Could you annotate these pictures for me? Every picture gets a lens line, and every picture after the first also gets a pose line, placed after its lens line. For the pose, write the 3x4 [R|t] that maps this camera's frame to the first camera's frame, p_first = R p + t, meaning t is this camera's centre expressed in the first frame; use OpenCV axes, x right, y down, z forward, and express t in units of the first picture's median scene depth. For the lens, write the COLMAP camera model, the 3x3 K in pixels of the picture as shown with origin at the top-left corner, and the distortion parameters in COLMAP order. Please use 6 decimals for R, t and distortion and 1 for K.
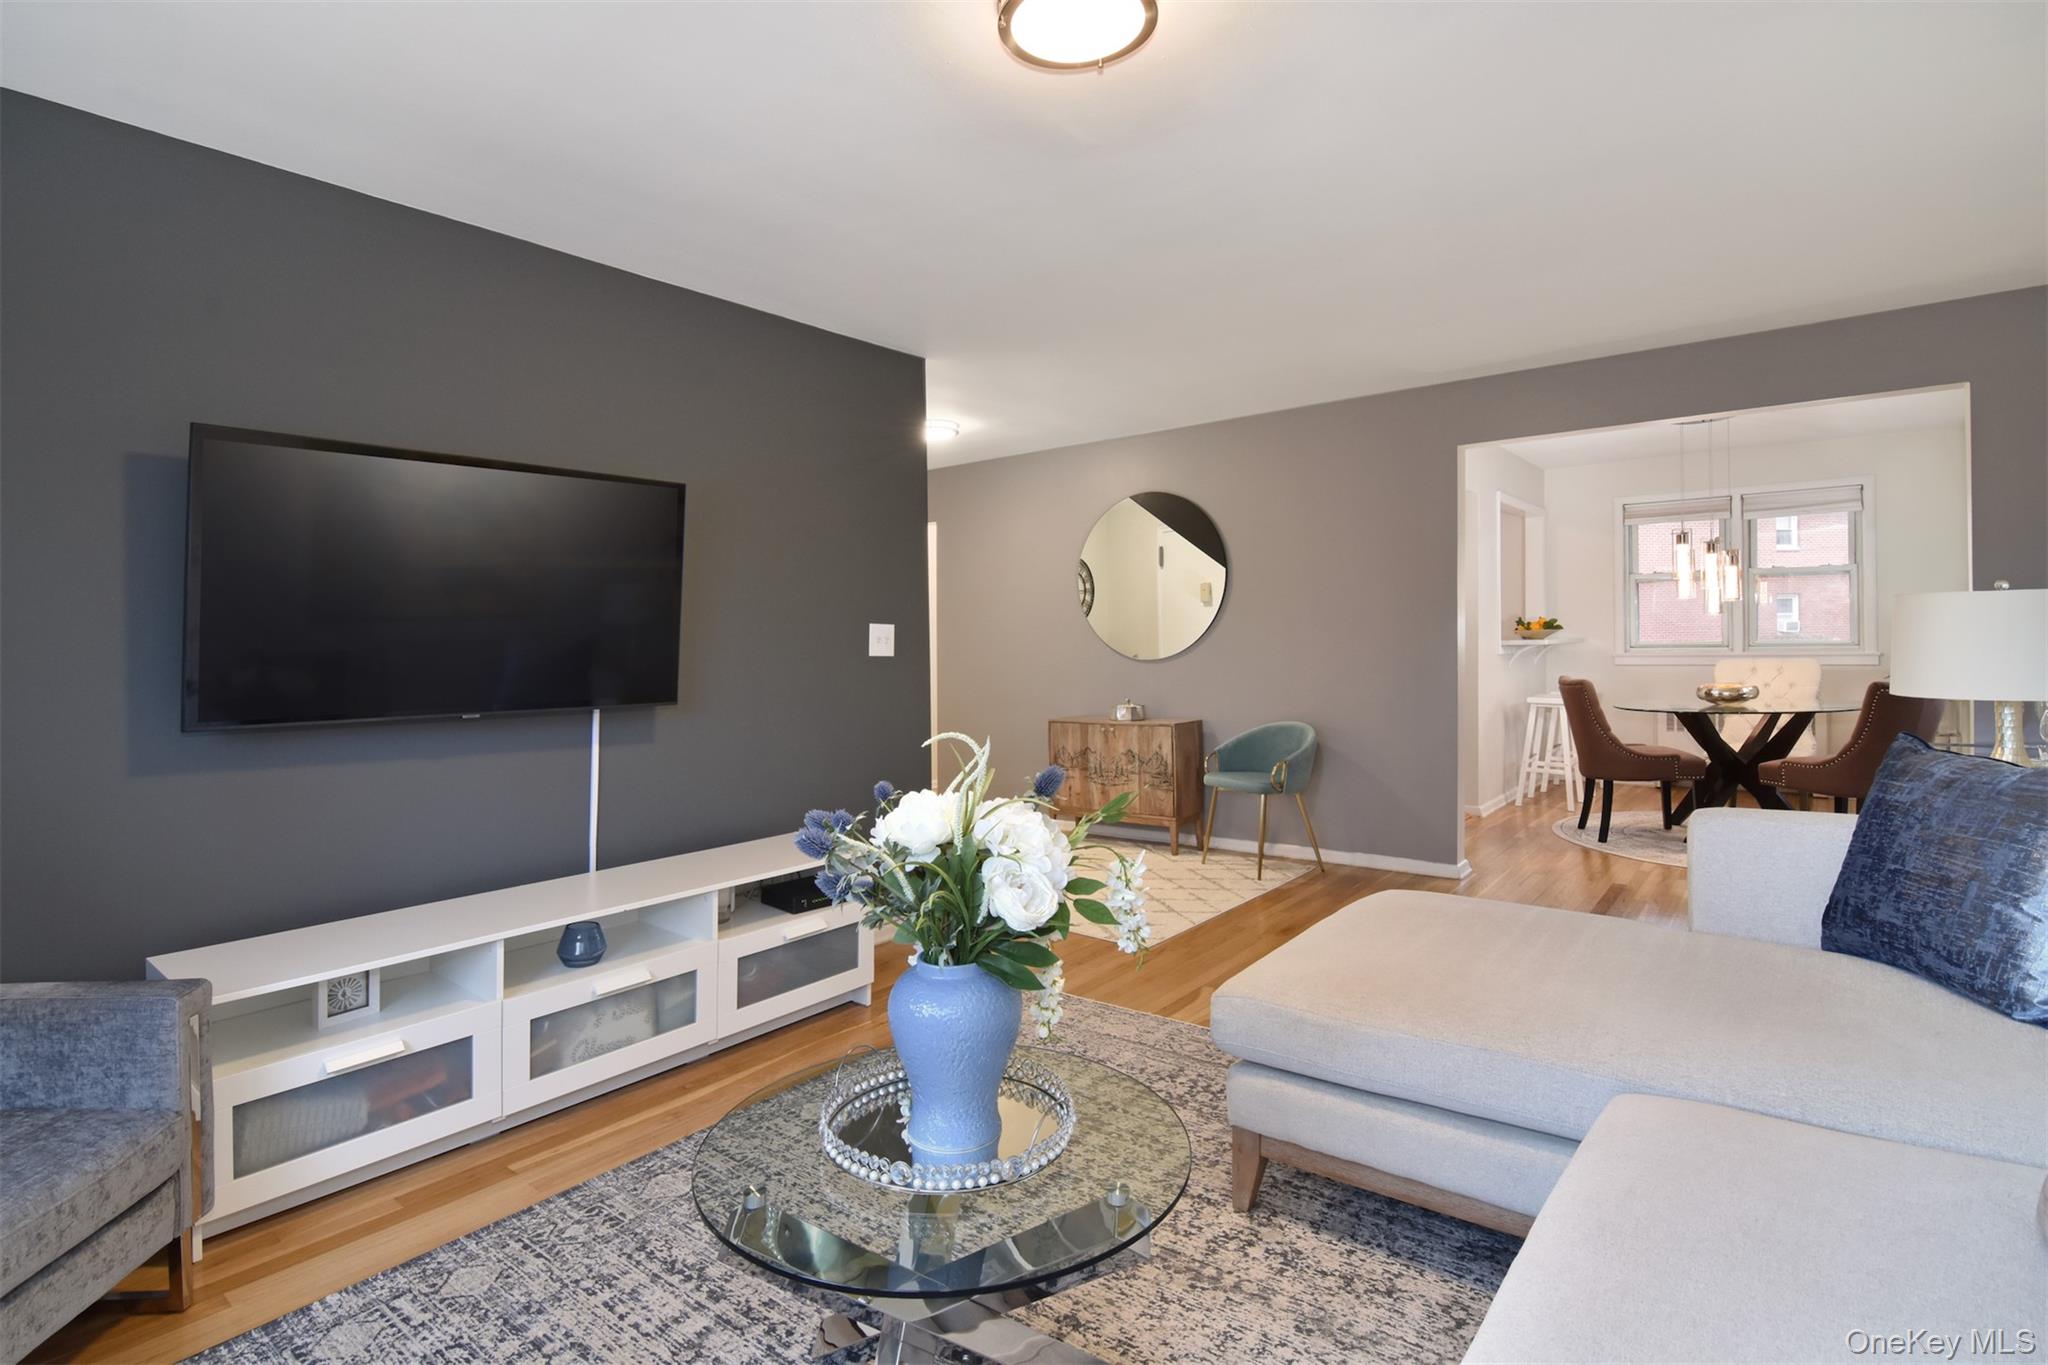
lens RADIAL K [[988.5, 0, 1062.7], [0, 988.5, 686.3], [0, 0, 1]] dist [-0.003698, -0.000618]
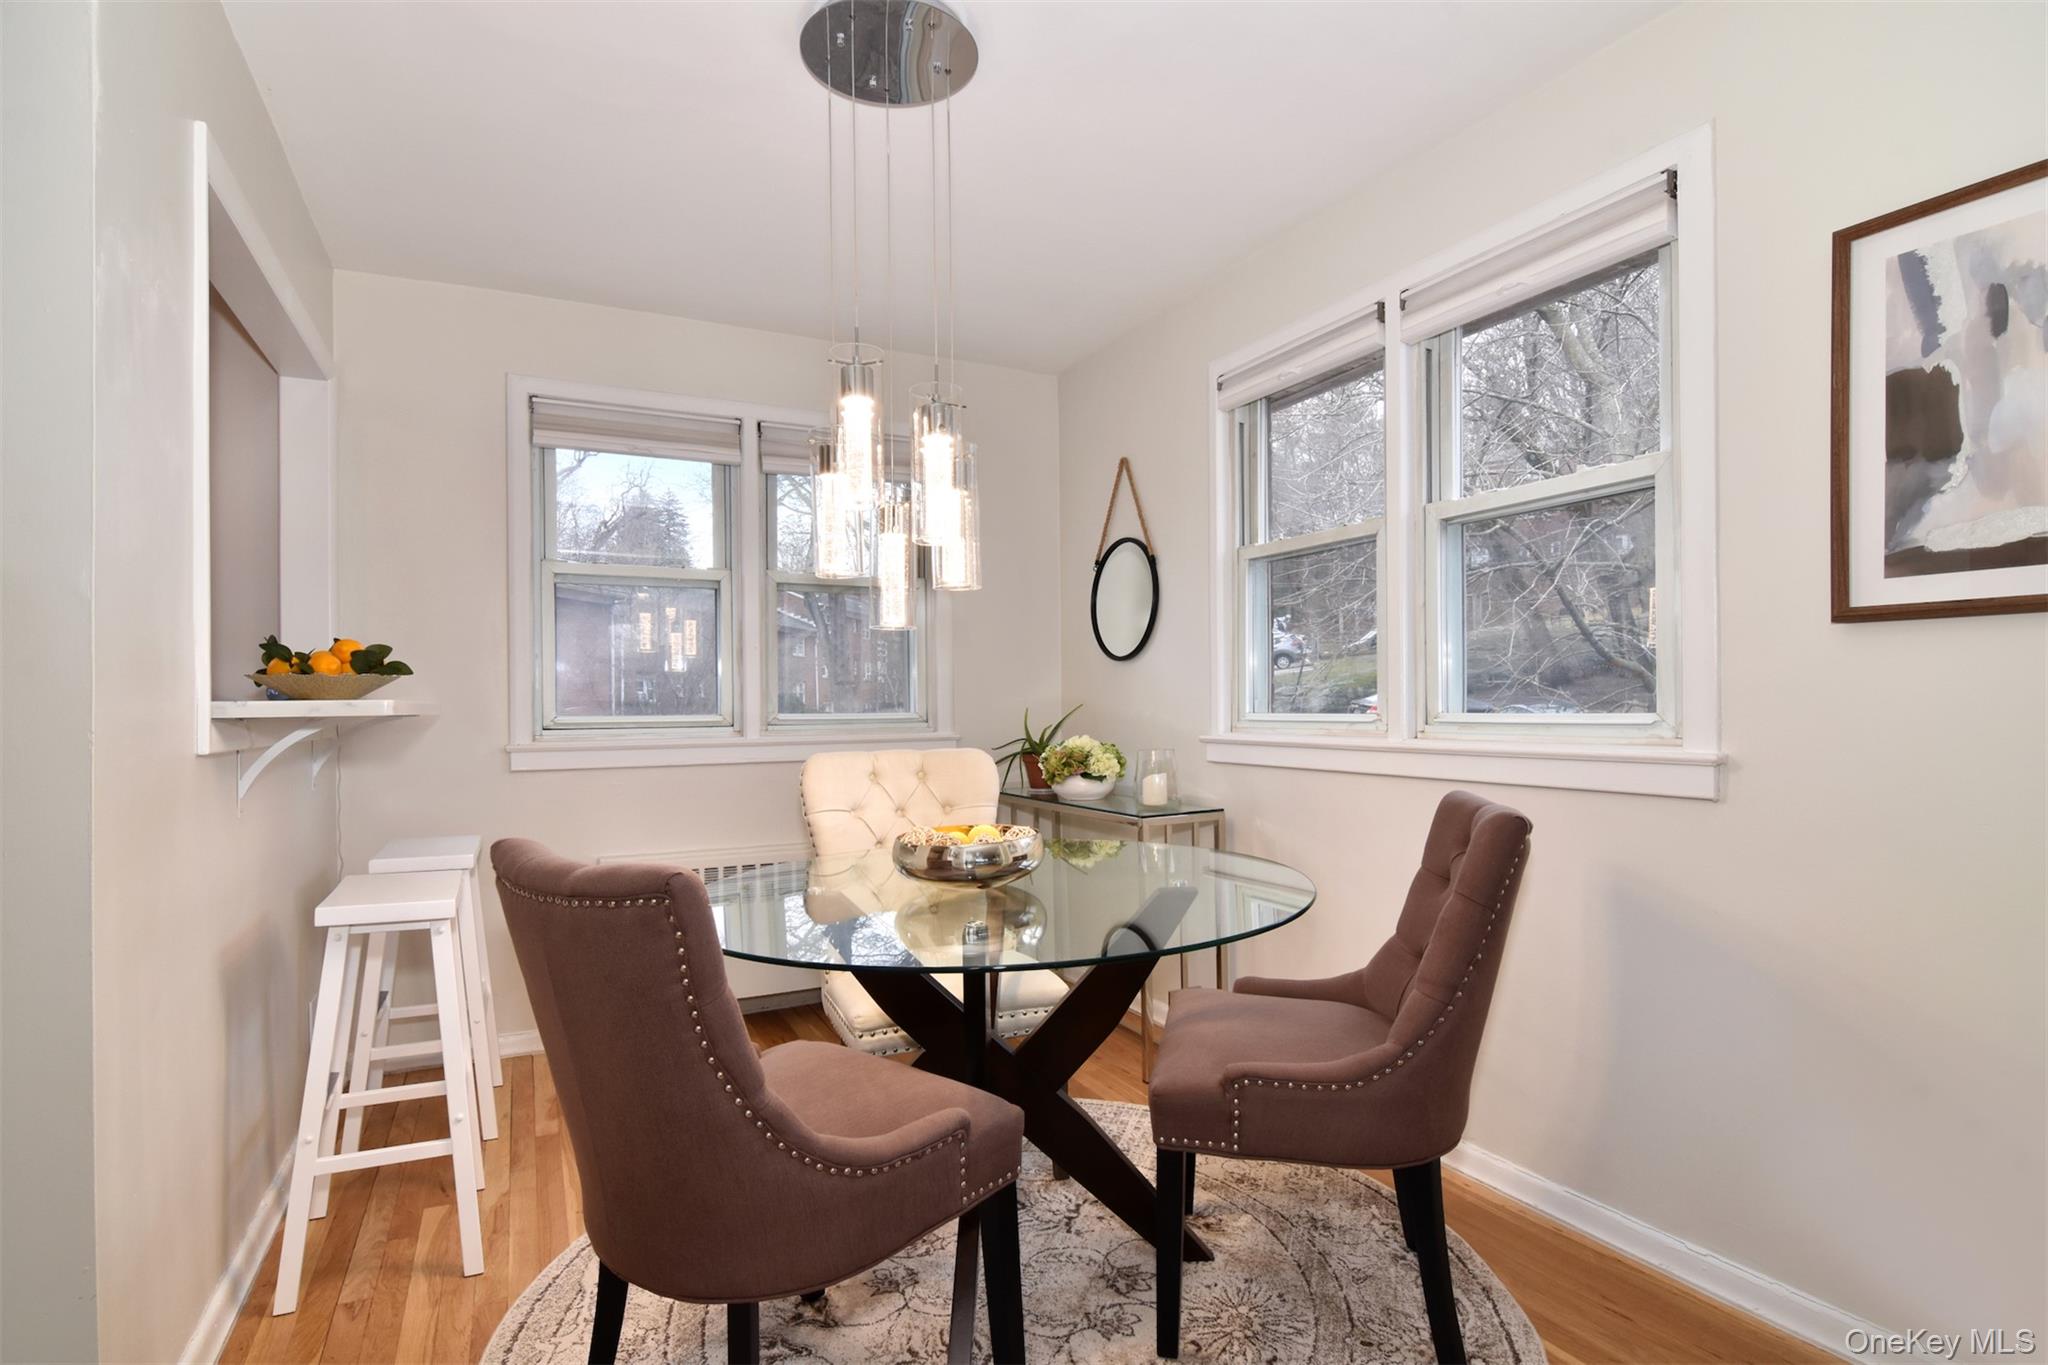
lens RADIAL K [[1023.4, 0, 1024.0], [0, 1023.4, 682.5], [0, 0, 1]] dist [-0.023494, -0.000016]
pose [[0.442350, 0.031107, 0.896303, 0.287032], [0.046507, 0.997258, -0.057563, -0.025025], [-0.895636, 0.067147, 0.439691, 0.659894]]
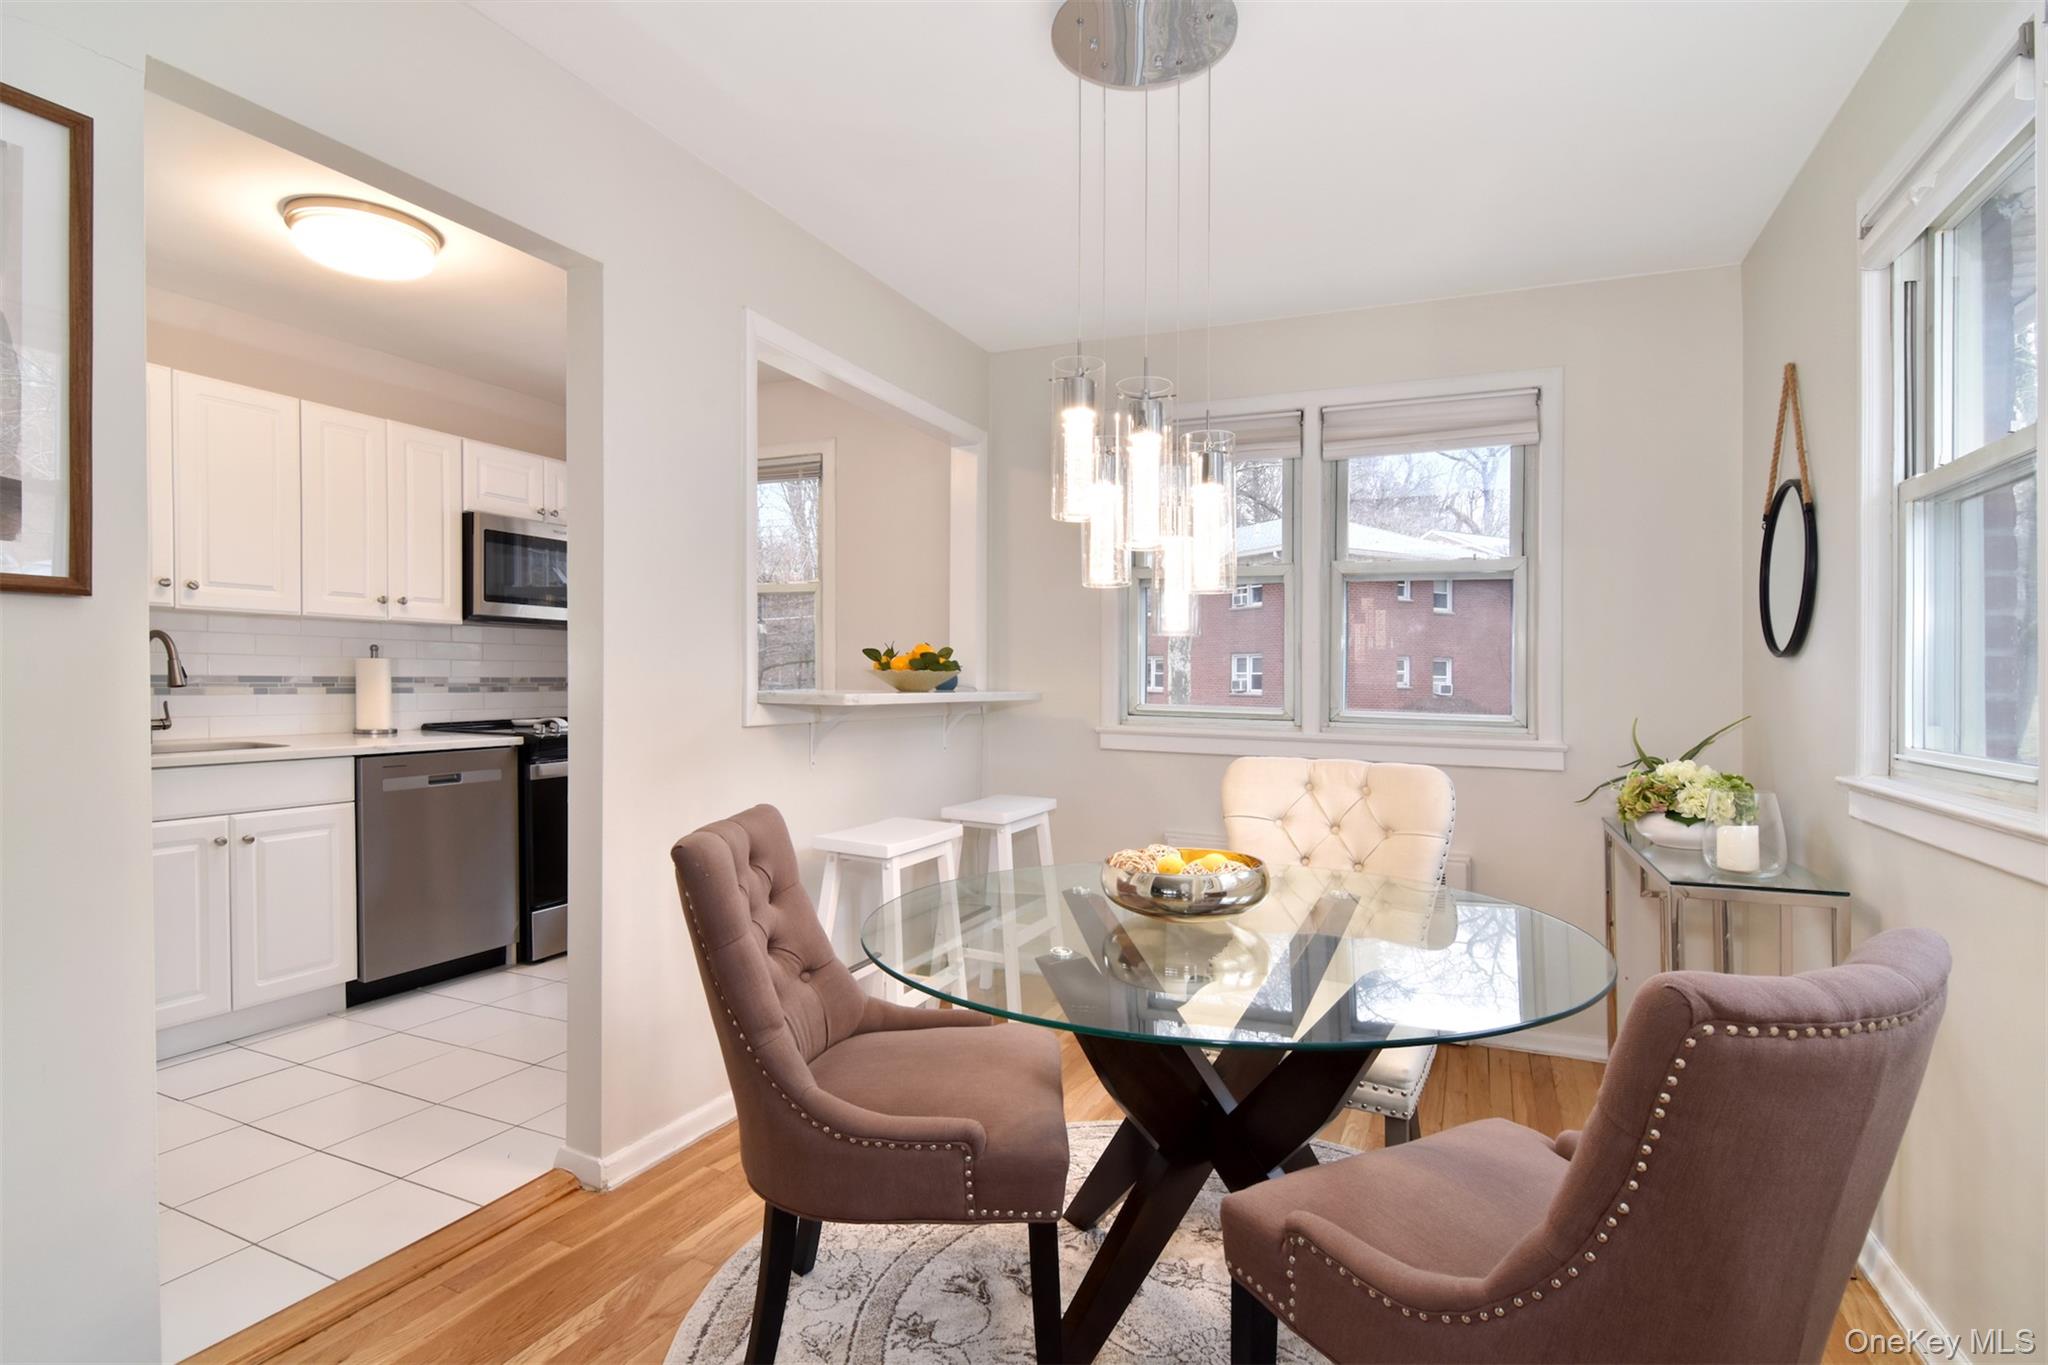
lens RADIAL K [[1005.7, 0, 1024.0], [0, 1005.7, 682.5], [0, 0, 1]] dist [0.000252, -0.017295]
pose [[0.974084, 0.033950, 0.223623, 0.439616], [-0.024291, 0.998655, -0.045803, -0.032419], [-0.224877, 0.039183, 0.973599, 0.556313]]
